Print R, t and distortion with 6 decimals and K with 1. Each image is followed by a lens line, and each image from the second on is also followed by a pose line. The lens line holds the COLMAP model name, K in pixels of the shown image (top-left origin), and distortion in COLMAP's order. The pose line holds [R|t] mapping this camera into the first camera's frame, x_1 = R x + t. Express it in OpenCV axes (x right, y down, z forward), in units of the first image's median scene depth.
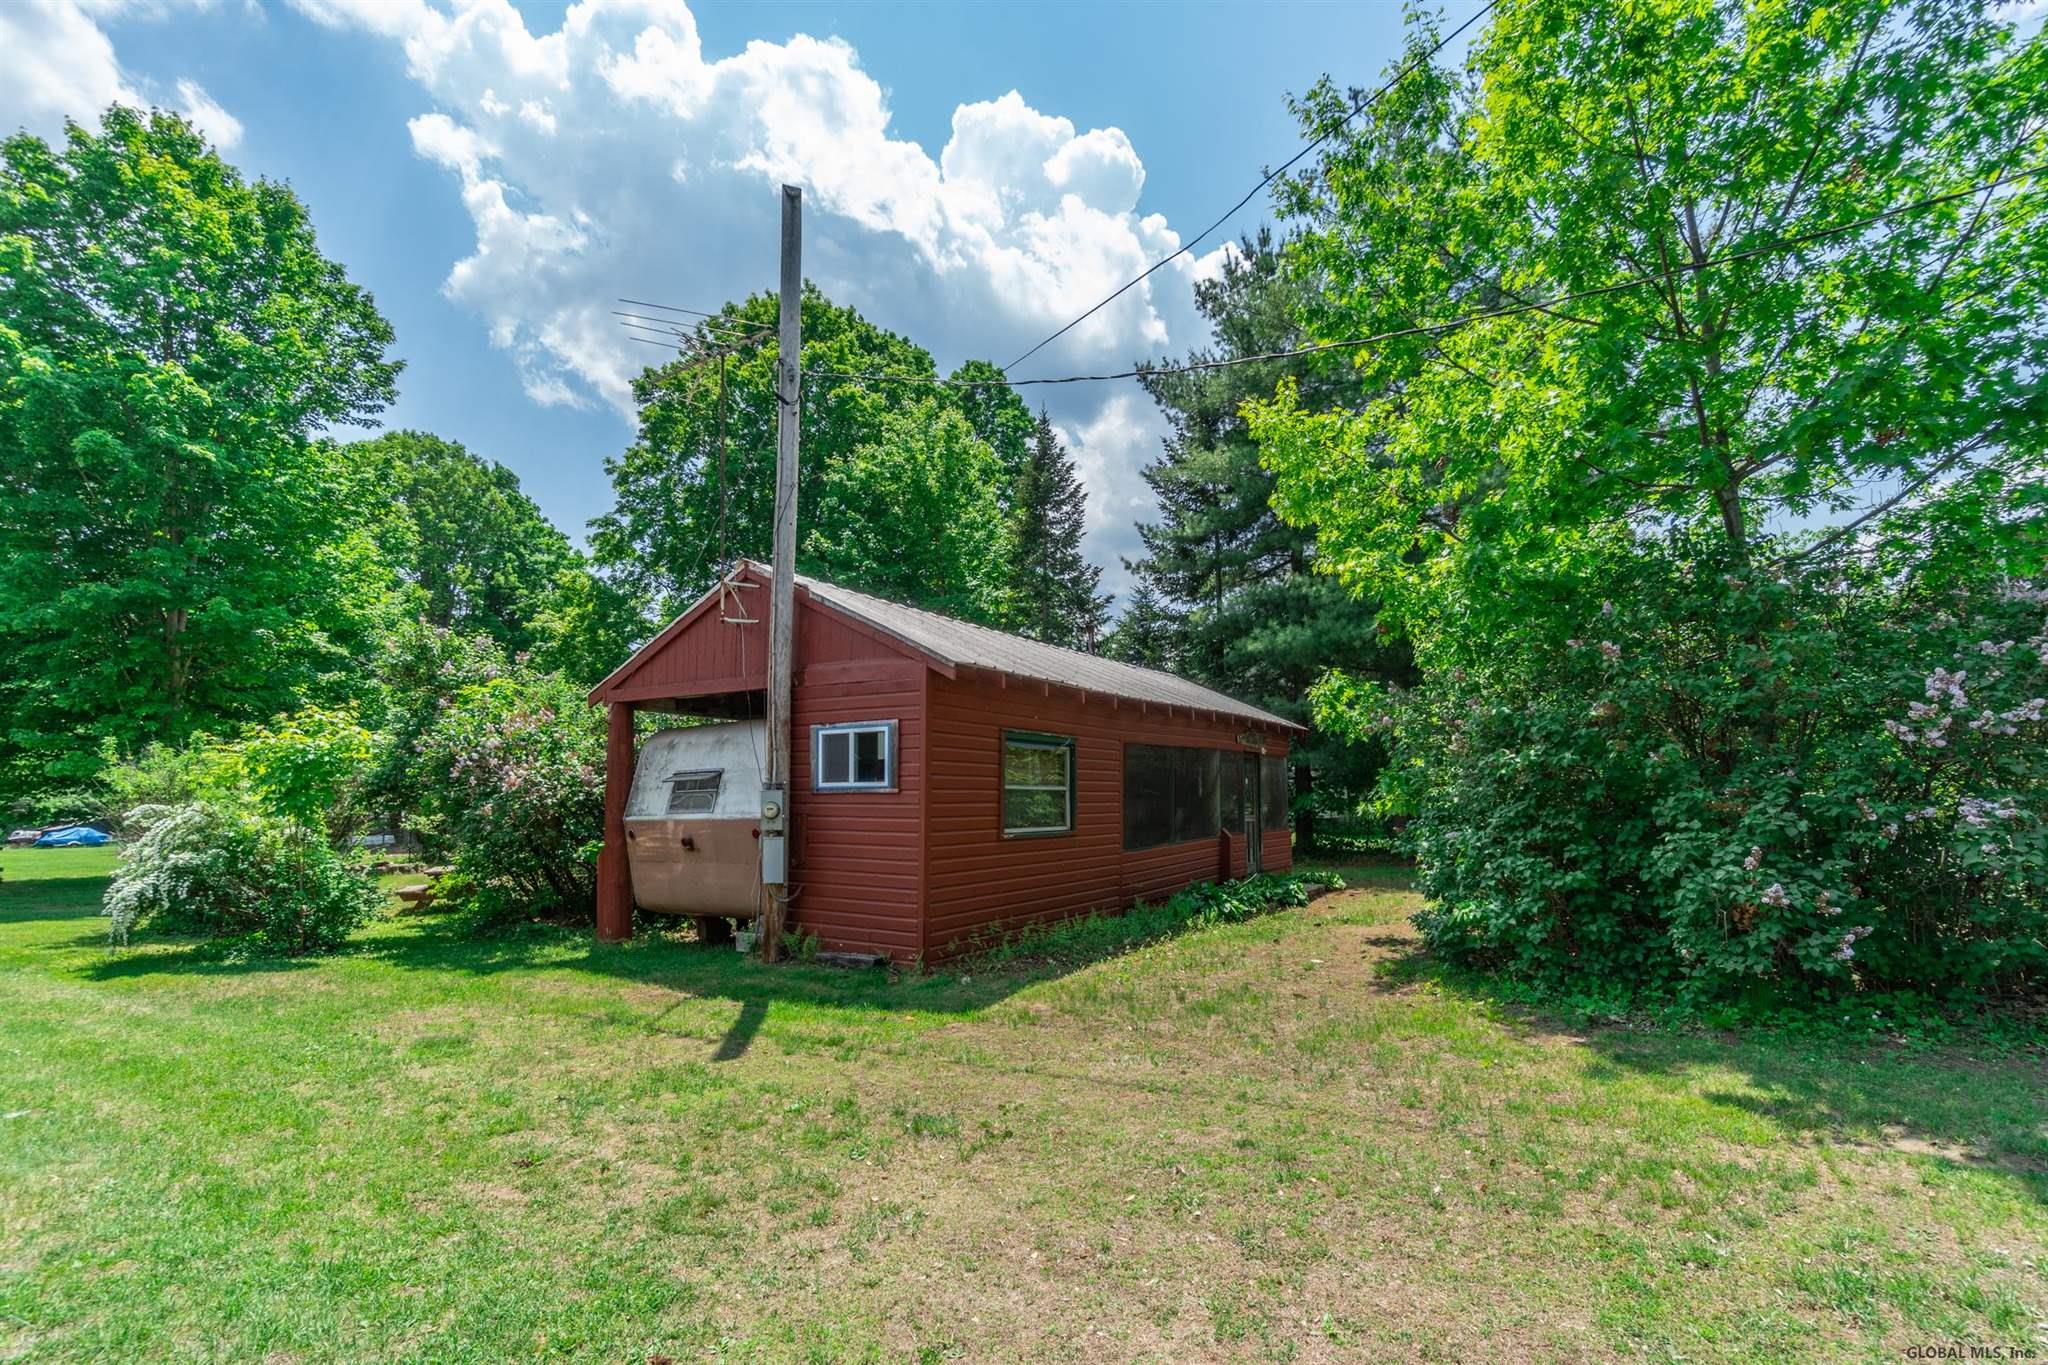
lens RADIAL K [[889.6, 0, 1040.5], [0, 889.6, 759.3], [0, 0, 1]] dist [-0.006077, 0.003234]
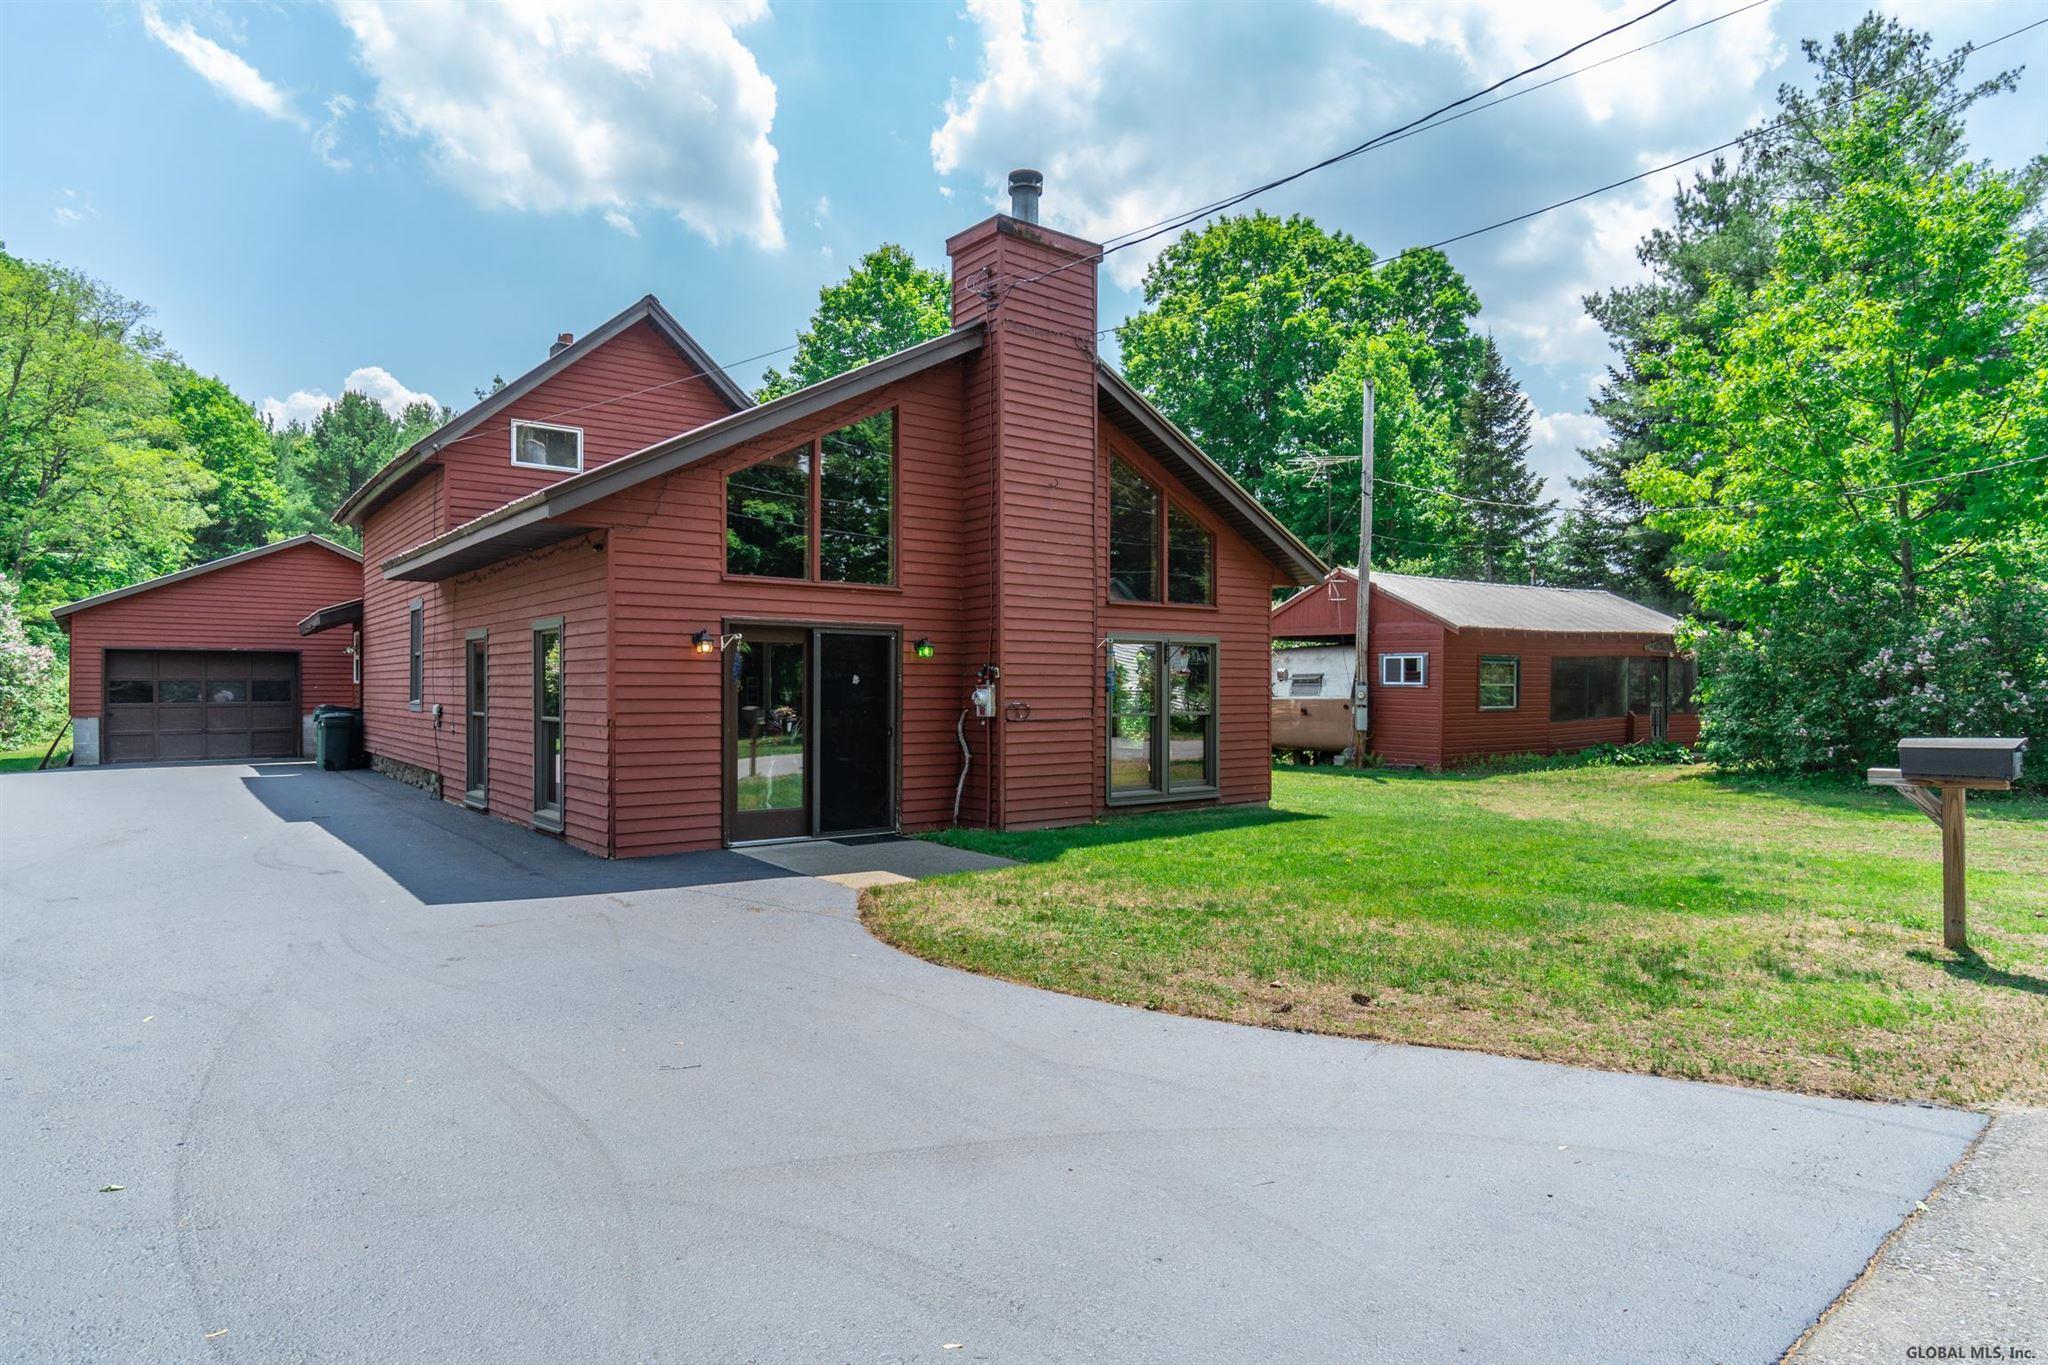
lens RADIAL K [[1160.8, 0, 1003.2], [0, 1160.8, 686.0], [0, 0, 1]] dist [0.005837, -0.003029]
pose [[0.930879, 0.012016, -0.365130, -0.068553], [0.007041, 0.998683, 0.050817, -0.084172], [0.365259, -0.049876, 0.929569, -1.429423]]
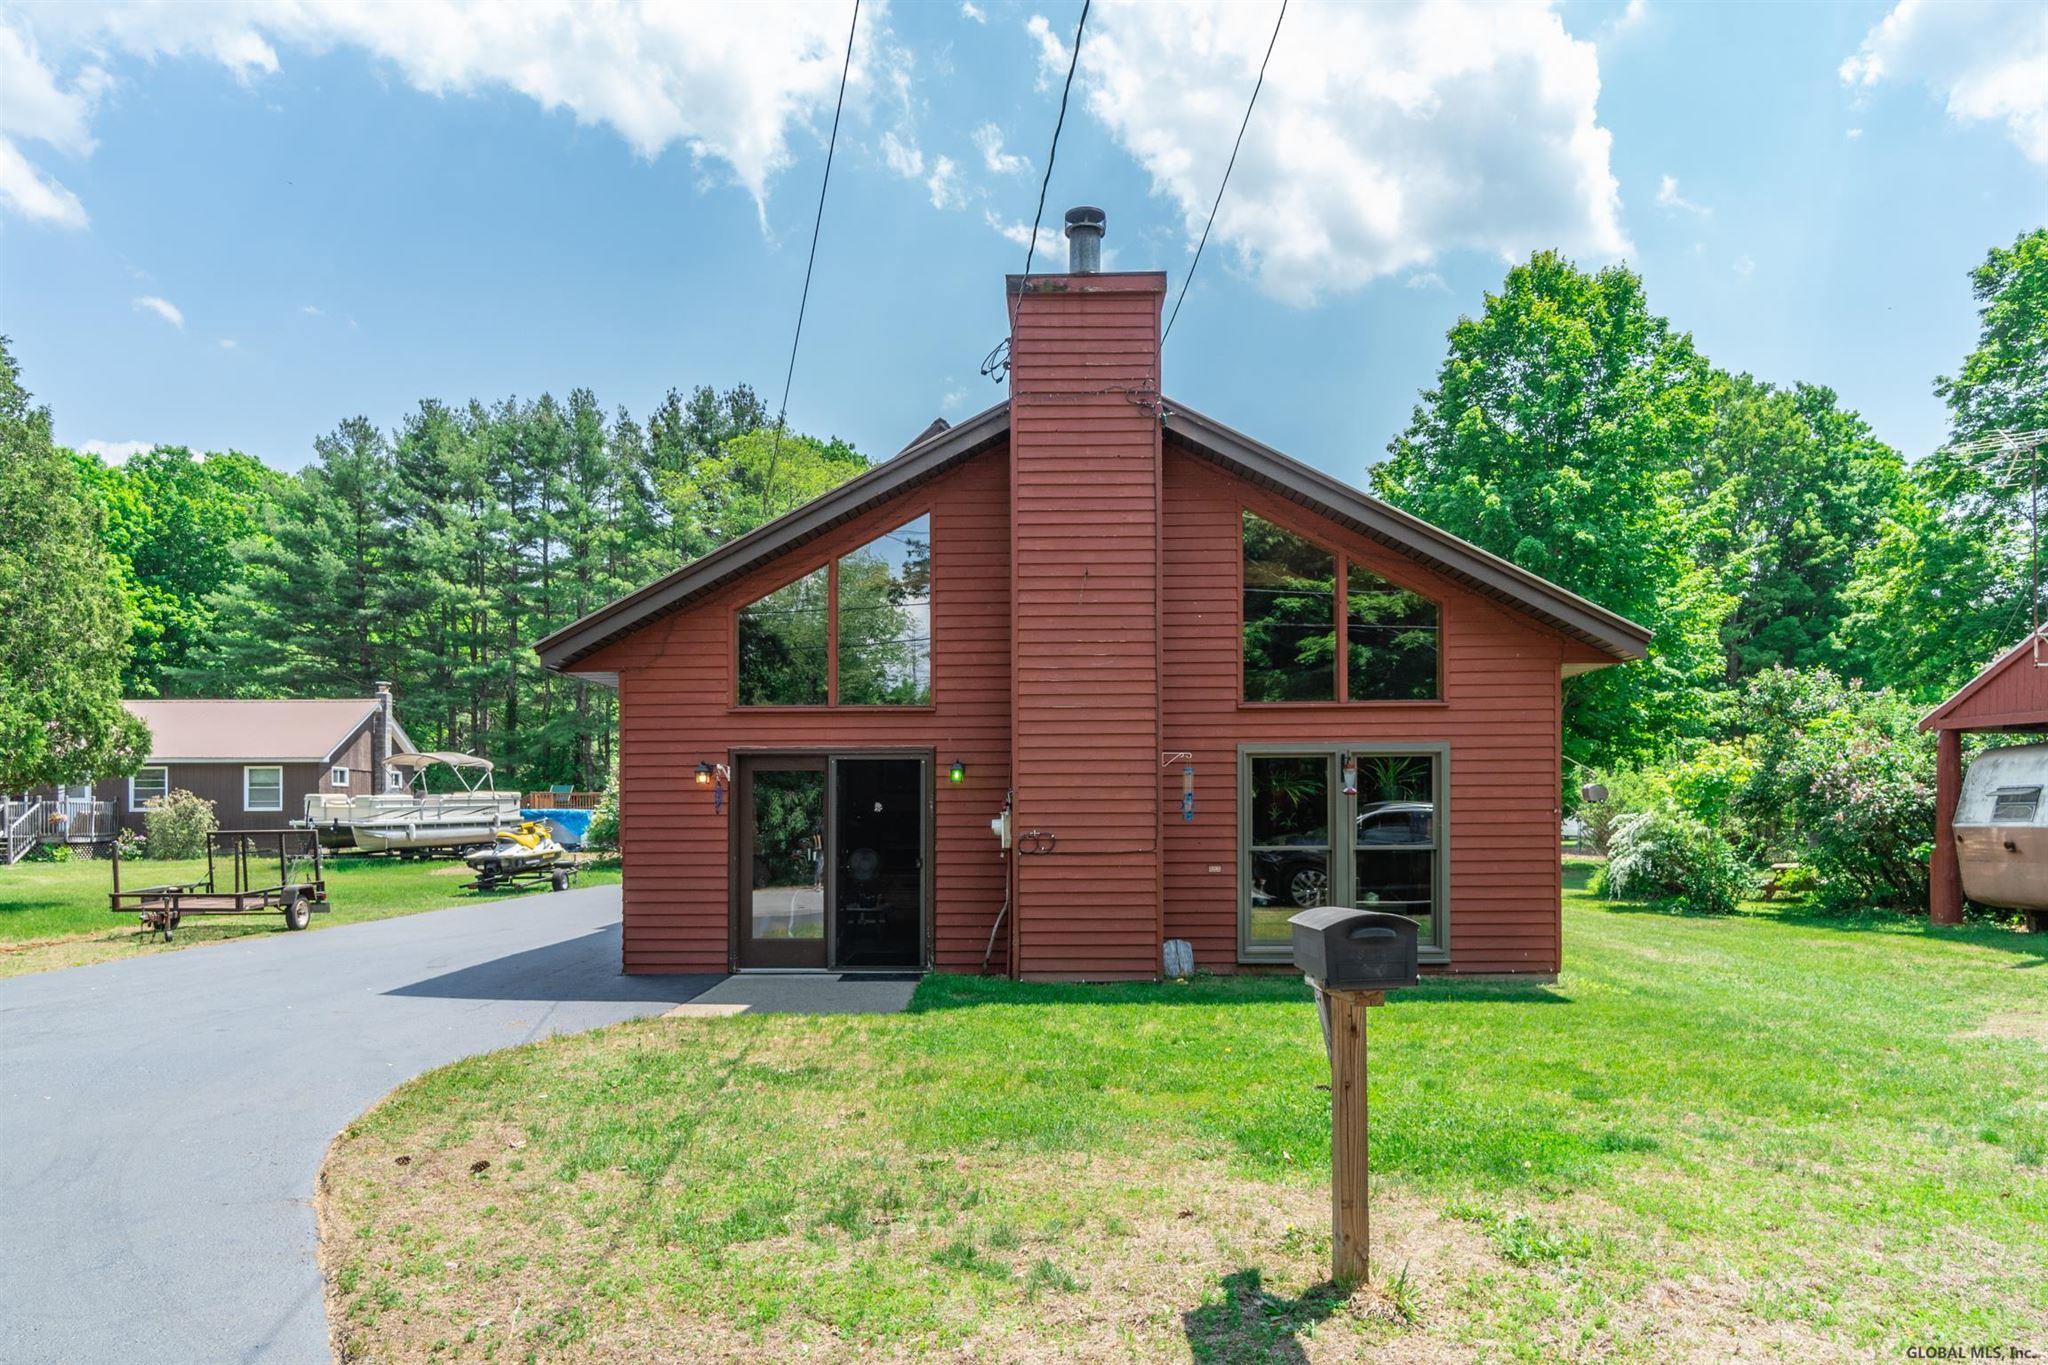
lens RADIAL K [[1336.5, 0, 1028.9], [0, 1336.5, 808.0], [0, 0, 1]] dist [0.009388, 0.010679]
pose [[0.491325, 0.005168, -0.870961, 0.487166], [0.044764, 0.998511, 0.031177, -0.067021], [0.869825, -0.054306, 0.490362, -0.950418]]
